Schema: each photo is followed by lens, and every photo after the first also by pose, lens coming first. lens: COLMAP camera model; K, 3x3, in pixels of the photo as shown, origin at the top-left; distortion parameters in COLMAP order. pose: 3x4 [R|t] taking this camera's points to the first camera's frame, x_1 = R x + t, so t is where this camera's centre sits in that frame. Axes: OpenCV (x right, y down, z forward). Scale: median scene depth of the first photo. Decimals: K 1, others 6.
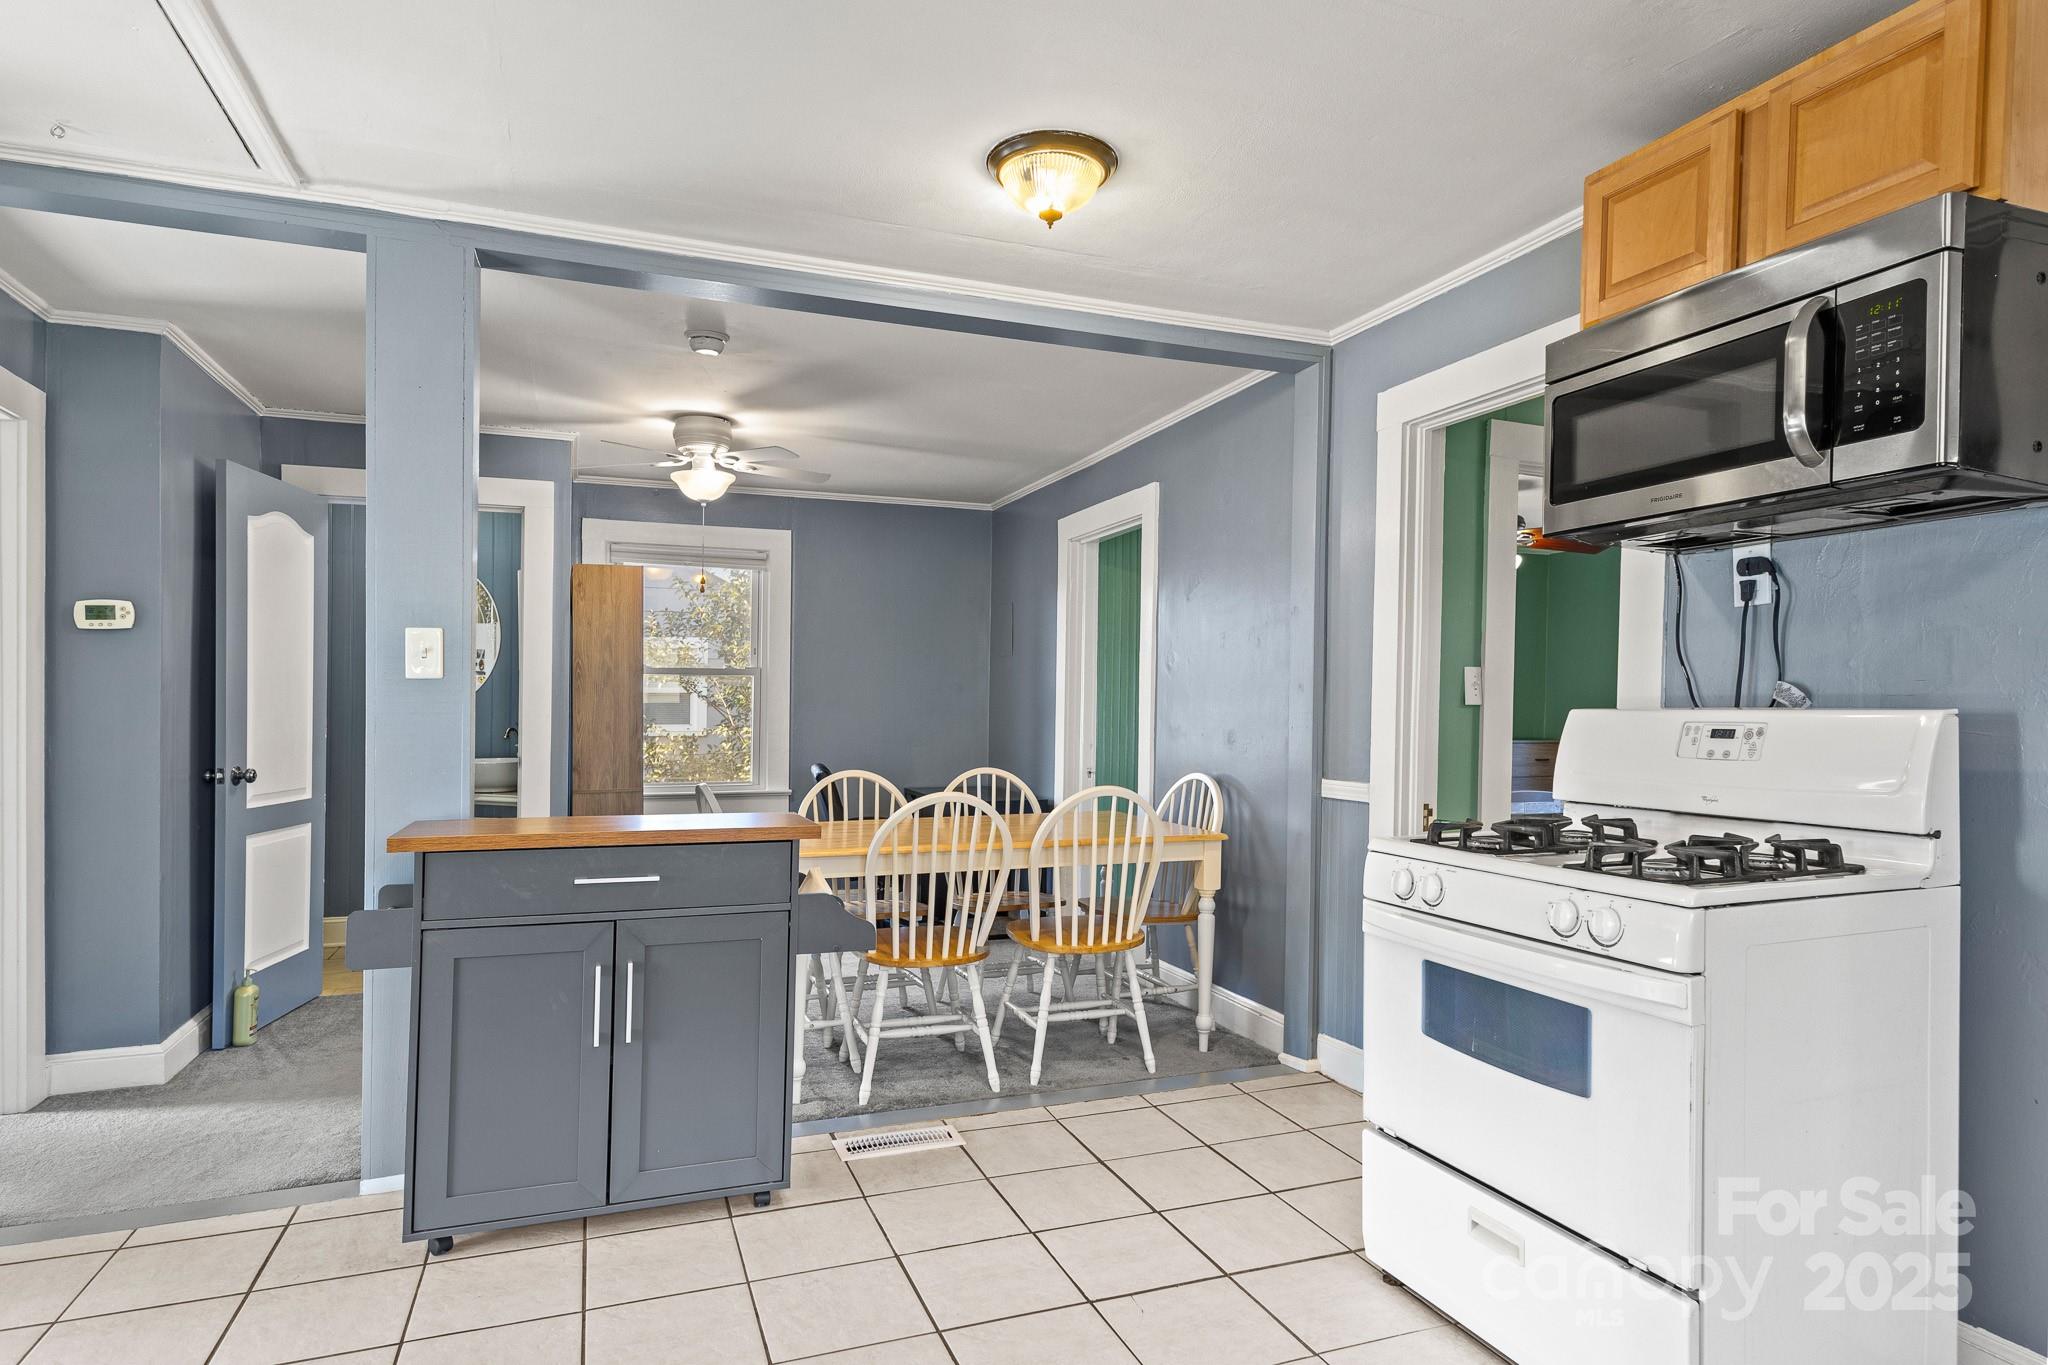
lens RADIAL K [[1156.9, 0, 1027.4], [0, 1156.9, 702.4], [0, 0, 1]] dist [-0.000525, -0.000202]
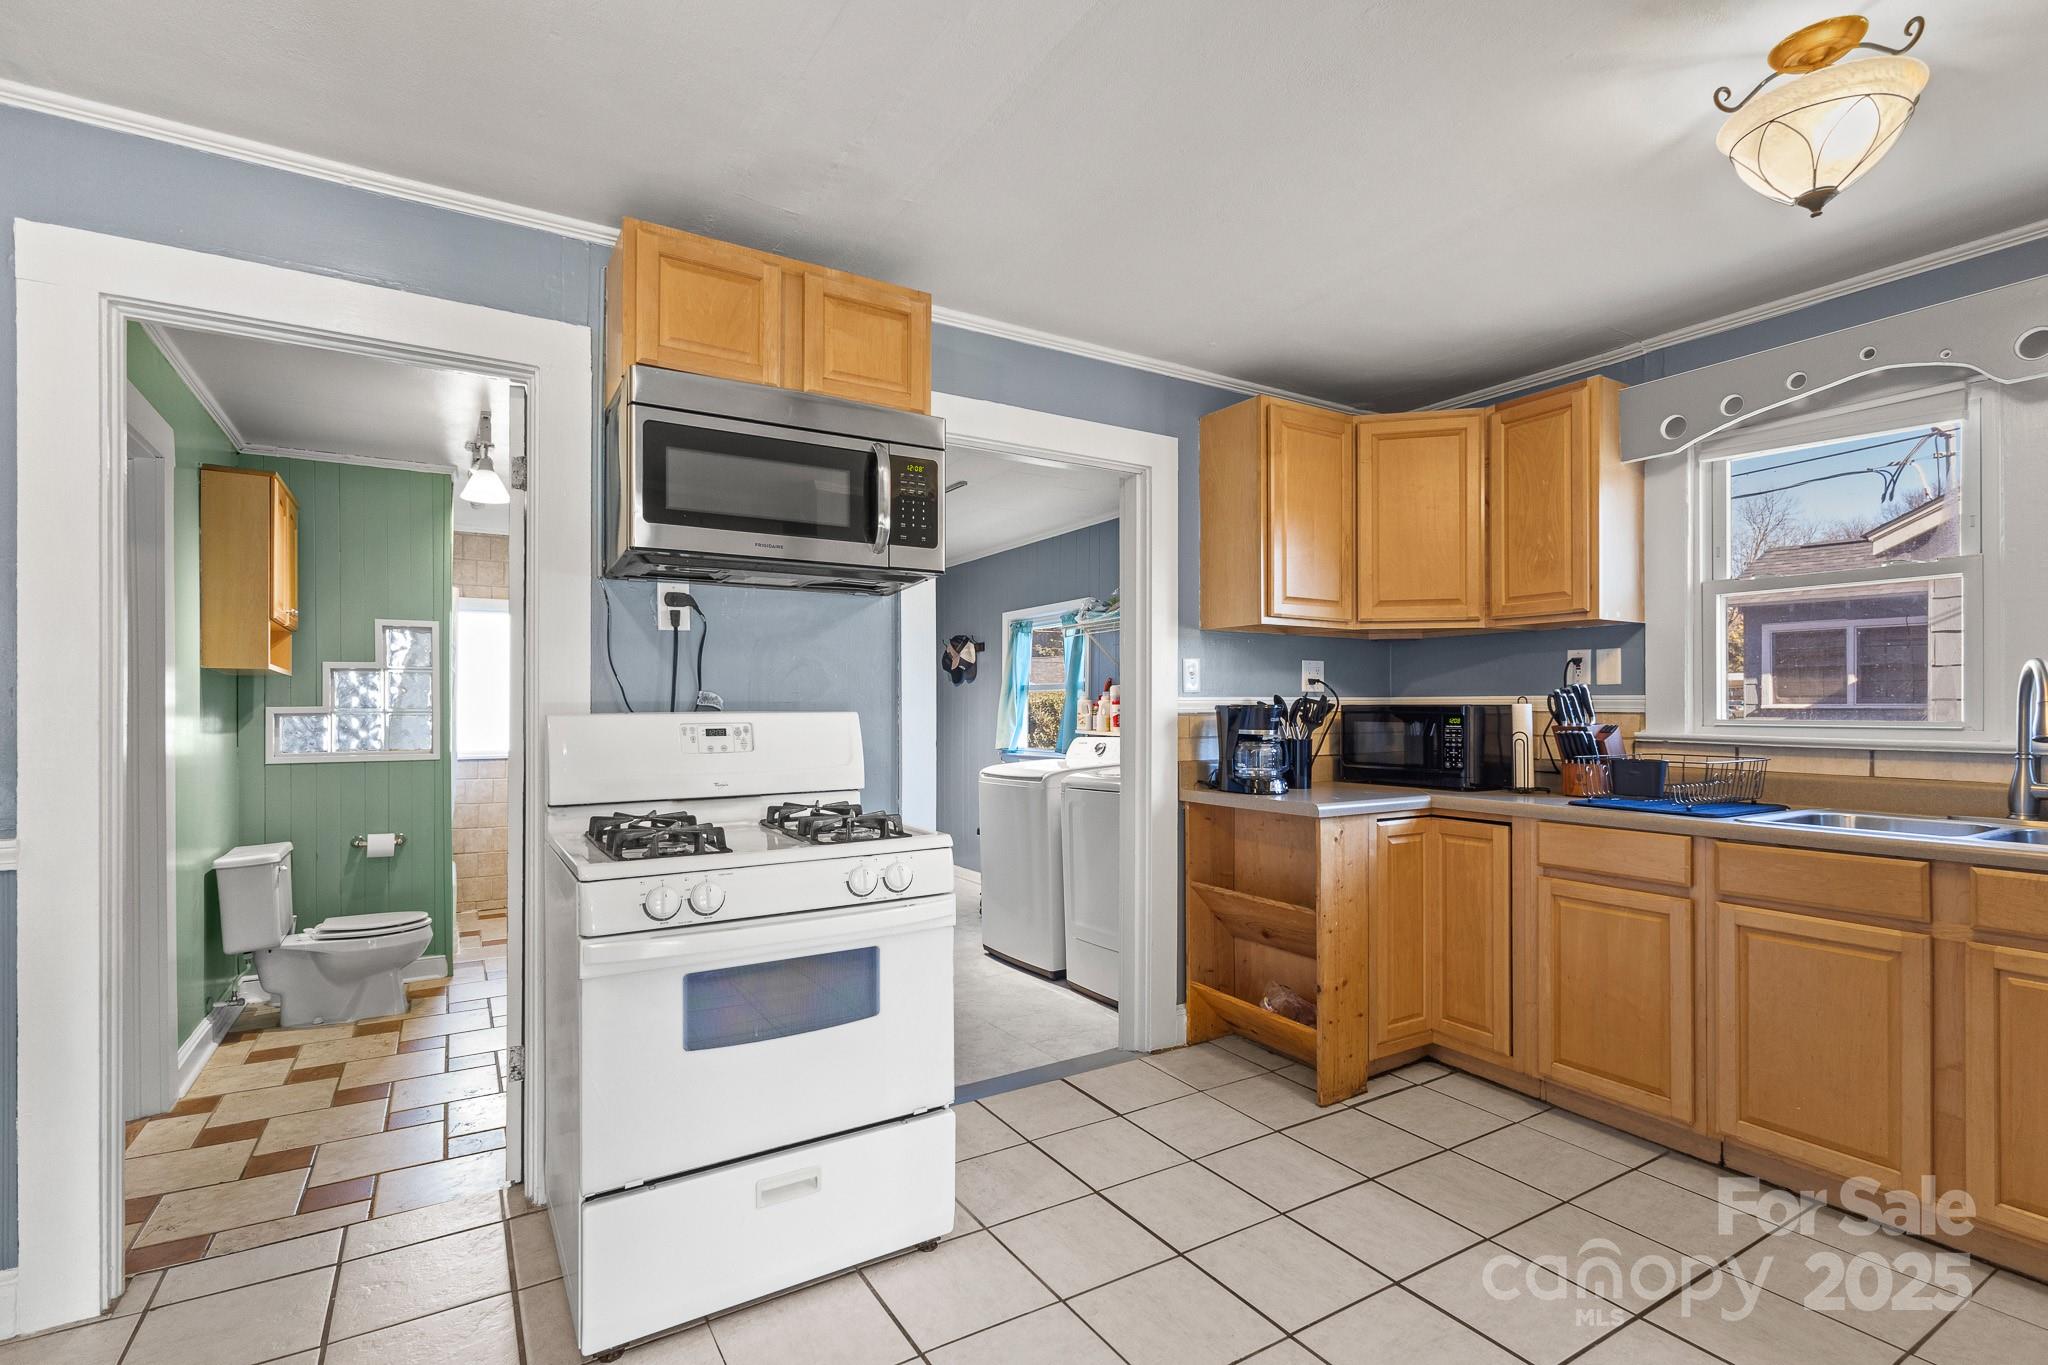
lens RADIAL K [[951.4, 0, 1023.8], [0, 951.4, 711.5], [0, 0, 1]] dist [0.005702, -0.001042]
pose [[-0.197601, -0.006745, 0.980259, -0.466871], [-0.002054, 0.999977, 0.006467, -0.003057], [-0.980280, -0.000735, -0.197610, 0.831993]]
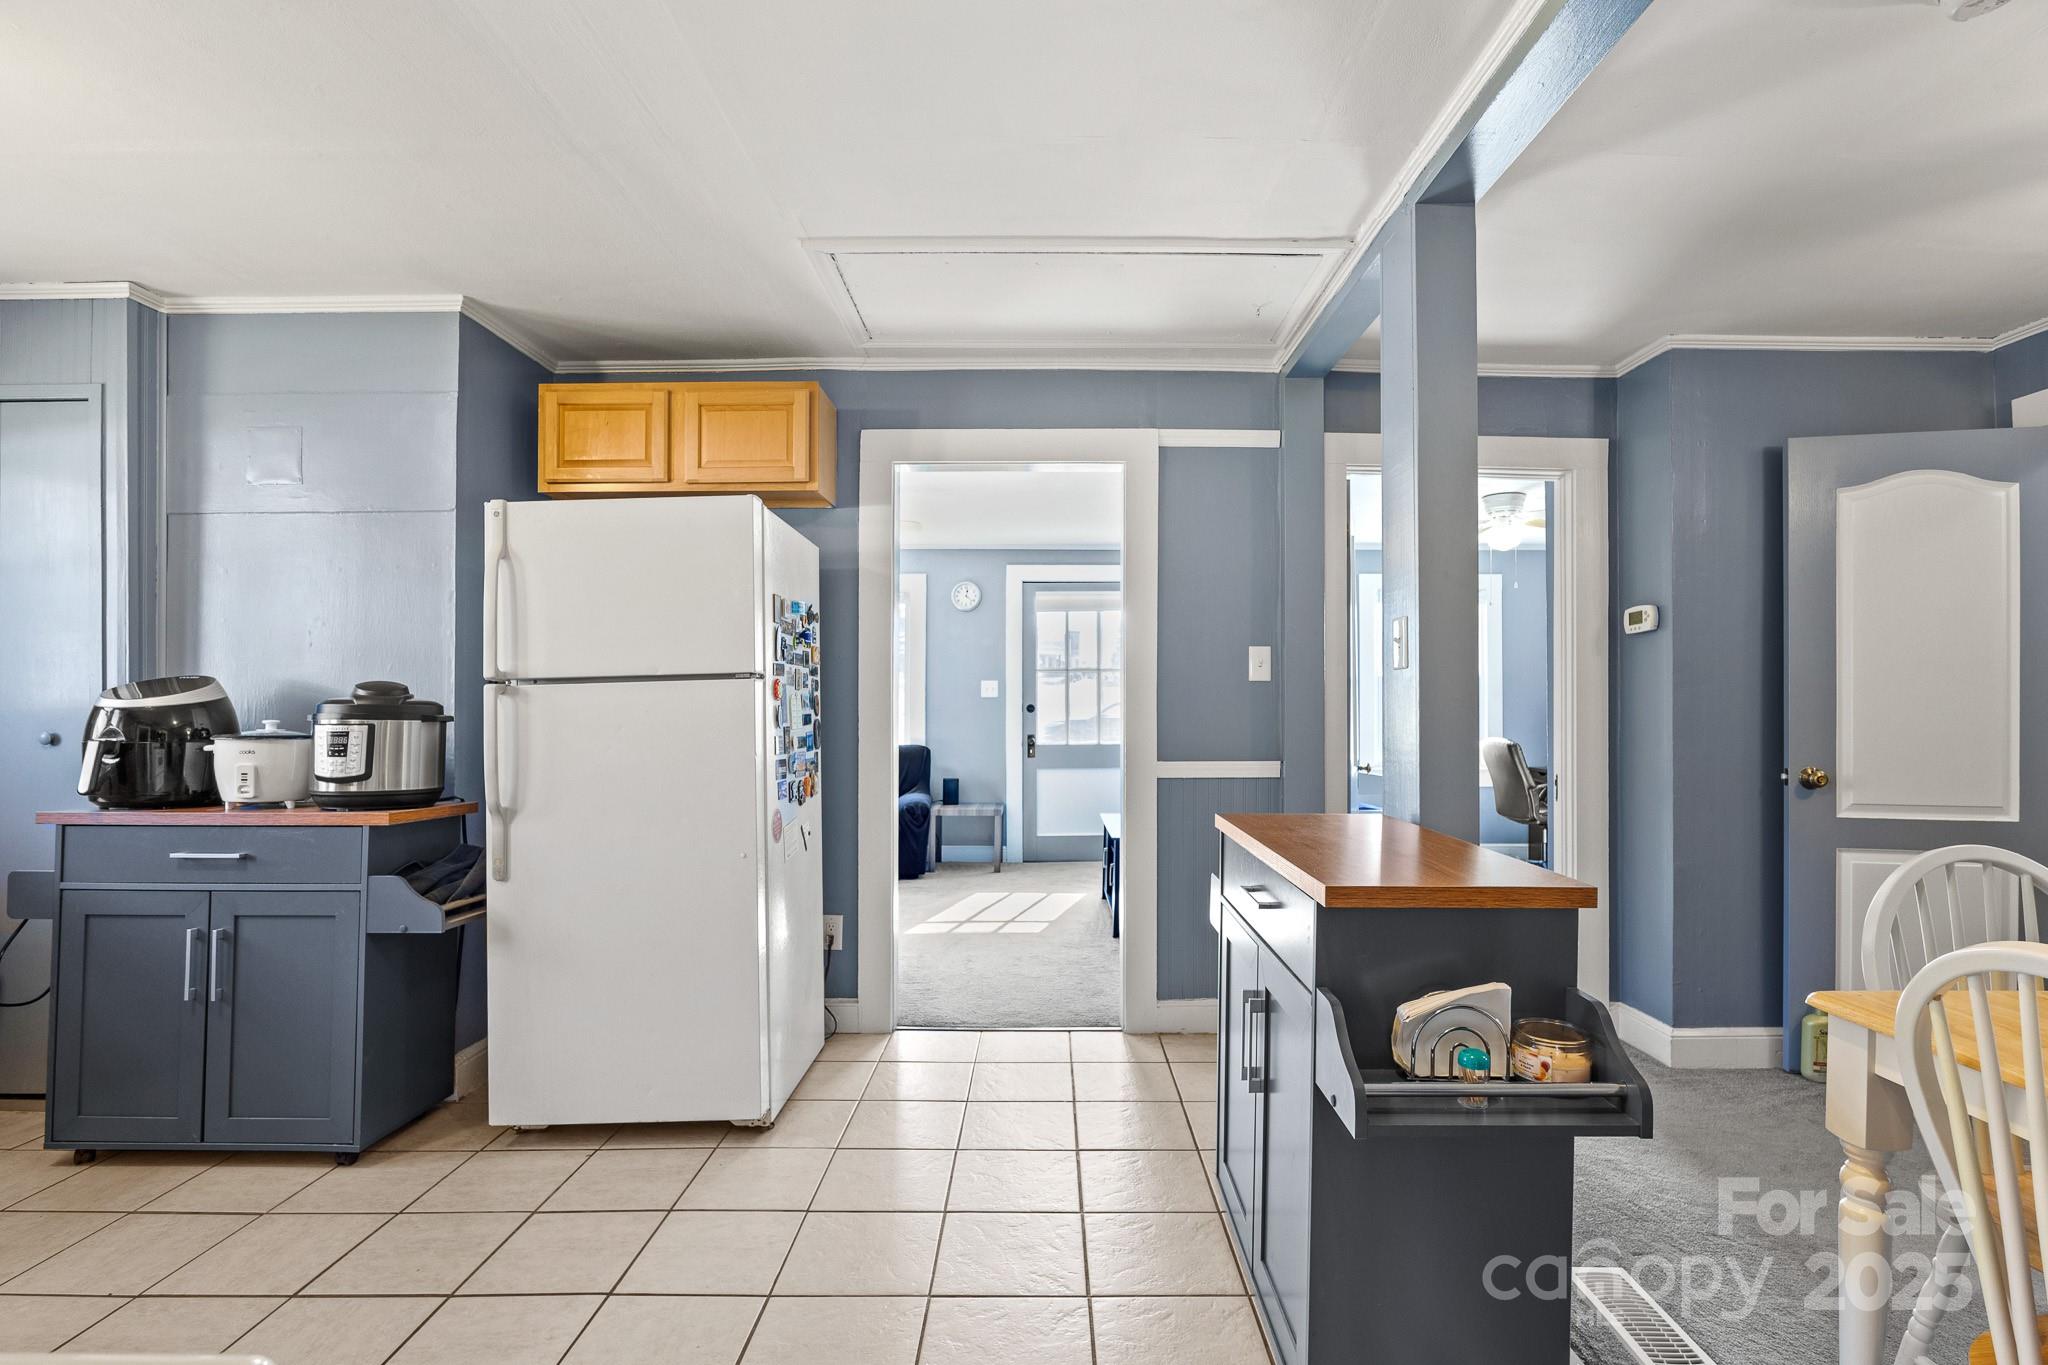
lens RADIAL K [[982.1, 0, 1032.4], [0, 982.1, 682.1], [0, 0, 1]] dist [-0.002836, -0.000627]
pose [[-0.363863, -0.022855, -0.931172, 0.435183], [0.000560, 0.999693, -0.024756, 0.010590], [0.931452, -0.009530, -0.363738, 1.210271]]
